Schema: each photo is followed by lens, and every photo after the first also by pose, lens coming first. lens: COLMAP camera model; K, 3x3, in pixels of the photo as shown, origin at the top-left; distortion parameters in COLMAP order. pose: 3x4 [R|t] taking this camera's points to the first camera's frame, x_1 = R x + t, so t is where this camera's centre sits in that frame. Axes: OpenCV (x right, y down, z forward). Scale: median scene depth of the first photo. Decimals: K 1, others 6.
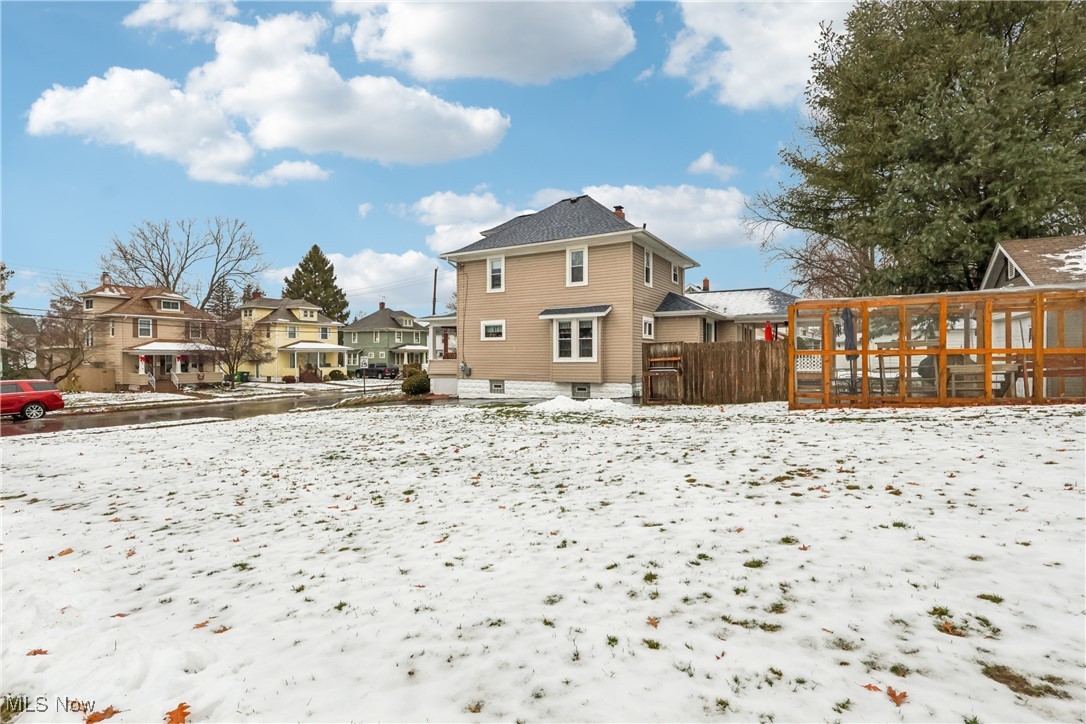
lens RADIAL K [[518.2, 0, 523.4], [0, 518.2, 363.7], [0, 0, 1]] dist [-0.001616, 0.001704]
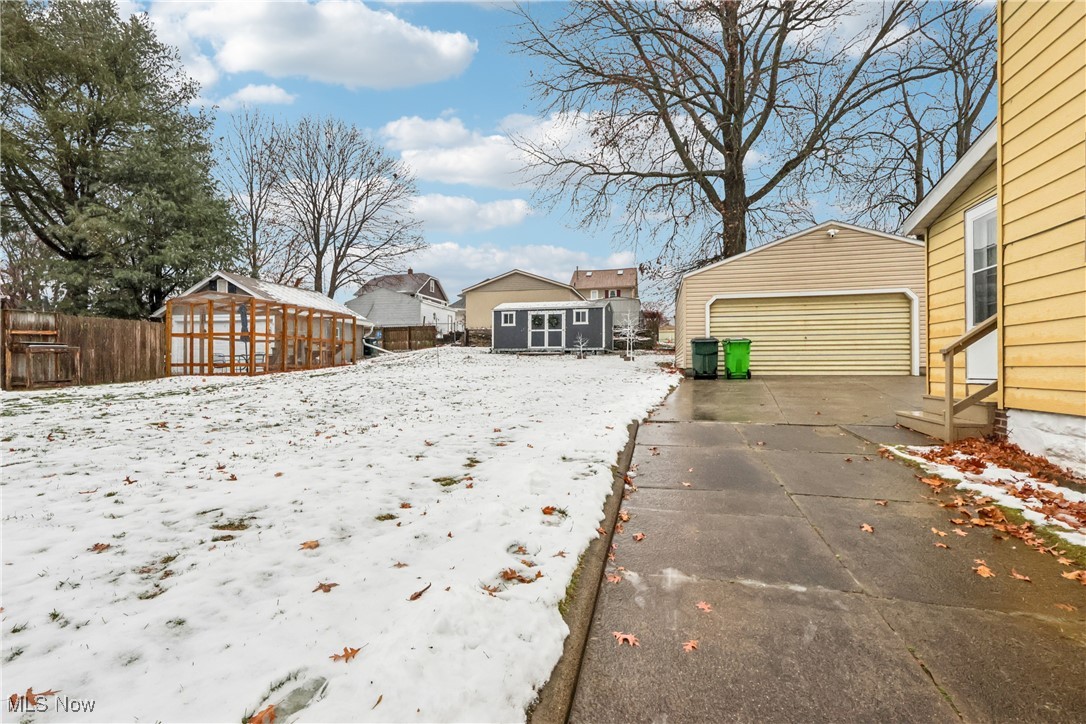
lens RADIAL K [[511.1, 0, 541.3], [0, 511.1, 366.6], [0, 0, 1]] dist [-0.005198, -0.000617]
pose [[-0.290664, 0.009724, 0.956776, -0.743558], [0.017036, 0.999842, -0.004986, 0.065293], [-0.956673, 0.014851, -0.290784, 0.511452]]
